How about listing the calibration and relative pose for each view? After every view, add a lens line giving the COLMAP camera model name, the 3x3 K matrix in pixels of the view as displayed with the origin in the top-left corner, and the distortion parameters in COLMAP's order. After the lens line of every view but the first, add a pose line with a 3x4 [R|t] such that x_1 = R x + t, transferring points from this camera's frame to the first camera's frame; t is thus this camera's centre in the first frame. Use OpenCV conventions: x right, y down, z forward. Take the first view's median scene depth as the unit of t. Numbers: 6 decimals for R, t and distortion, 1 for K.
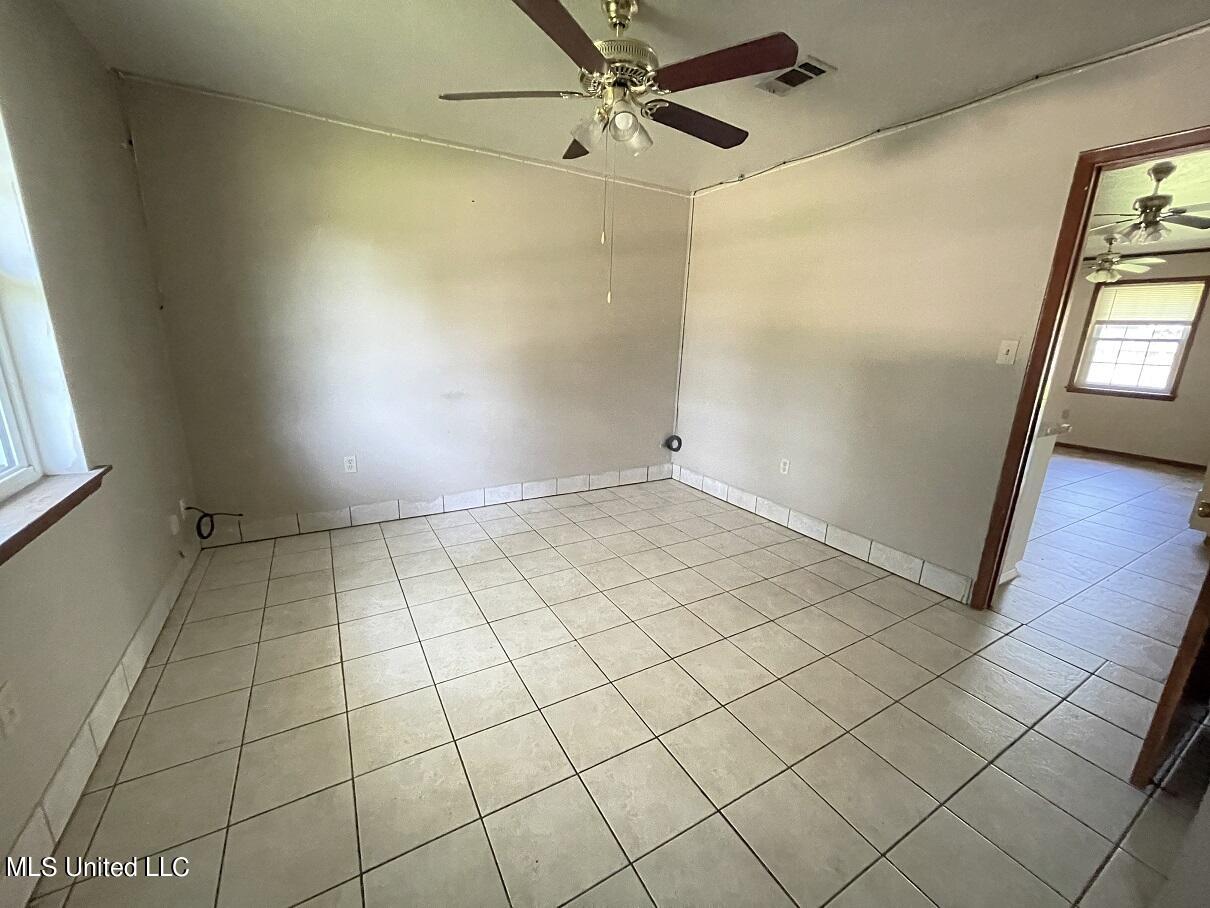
lens RADIAL K [[486.7, 0, 604.7], [0, 486.7, 455.3], [0, 0, 1]] dist [0.011359, 0.000077]
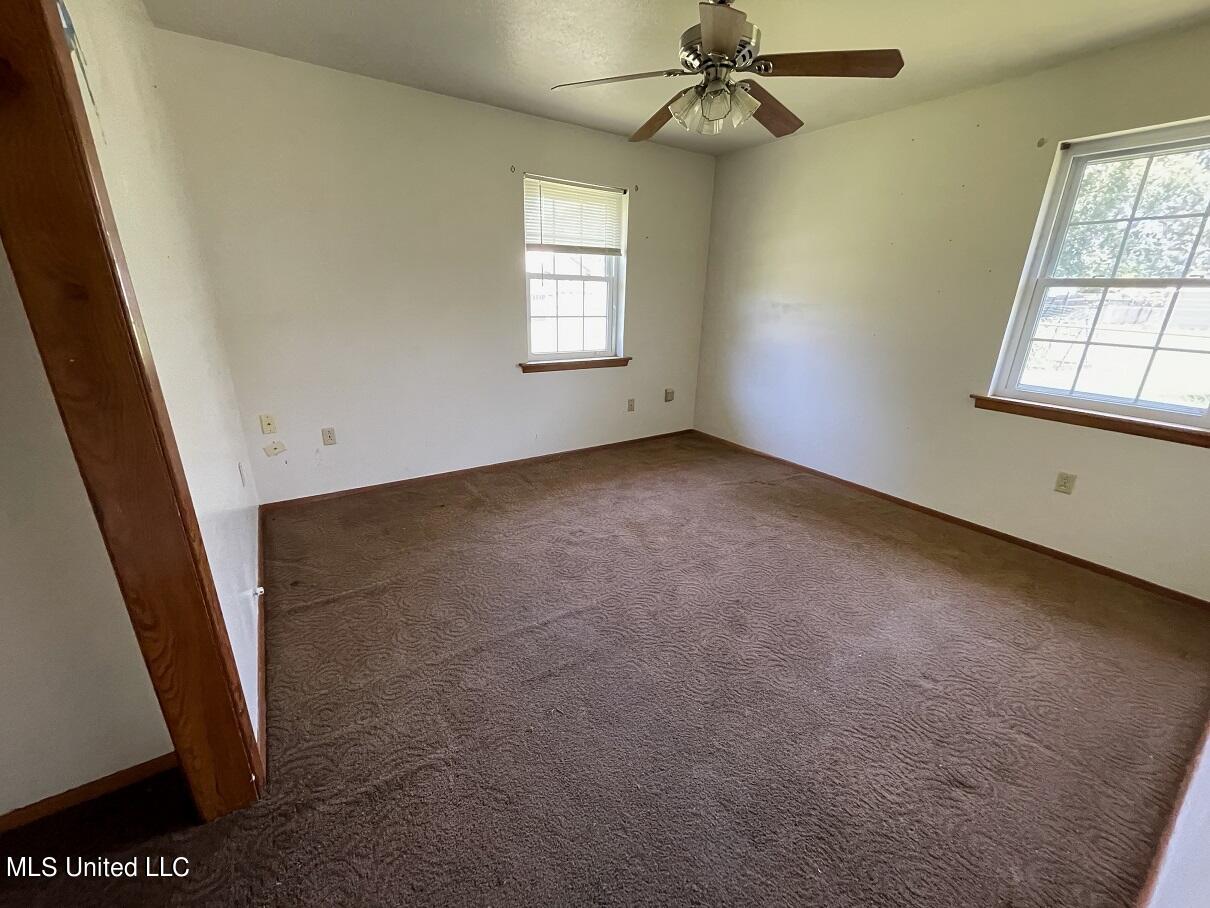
lens RADIAL K [[486.7, 0, 603.8], [0, 486.7, 455.3], [0, 0, 1]] dist [0.011359, 0.000077]
pose [[-0.062469, -0.351751, 0.934007, 0.479439], [0.231801, 0.905131, 0.356380, -0.261708], [-0.970755, 0.238767, 0.024994, 1.079069]]
